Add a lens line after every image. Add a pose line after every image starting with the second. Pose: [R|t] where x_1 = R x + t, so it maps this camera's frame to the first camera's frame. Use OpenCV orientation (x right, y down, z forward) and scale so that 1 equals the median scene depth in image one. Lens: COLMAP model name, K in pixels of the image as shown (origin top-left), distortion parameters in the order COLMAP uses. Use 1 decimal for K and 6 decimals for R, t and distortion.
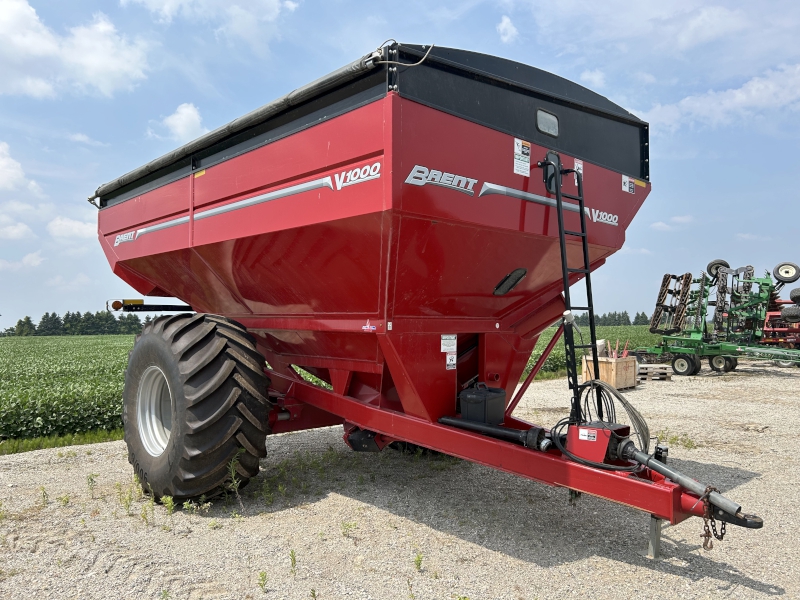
lens RADIAL K [[607.3, 0, 400.0], [0, 607.3, 300.0], [0, 0, 1]] dist [0.017023, 0.001796]
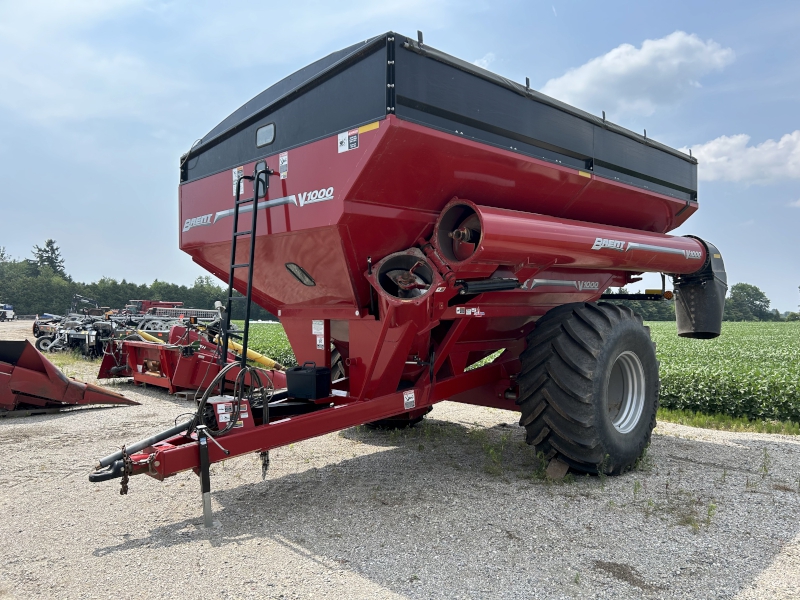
lens RADIAL K [[607.3, 0, 400.0], [0, 607.3, 300.0], [0, 0, 1]] dist [0.017023, 0.001796]
pose [[0.018724, -0.011438, -0.999759, 1.292972], [0.037579, 0.999236, -0.010728, 0.035897], [0.999118, -0.037370, 0.019140, 1.141904]]
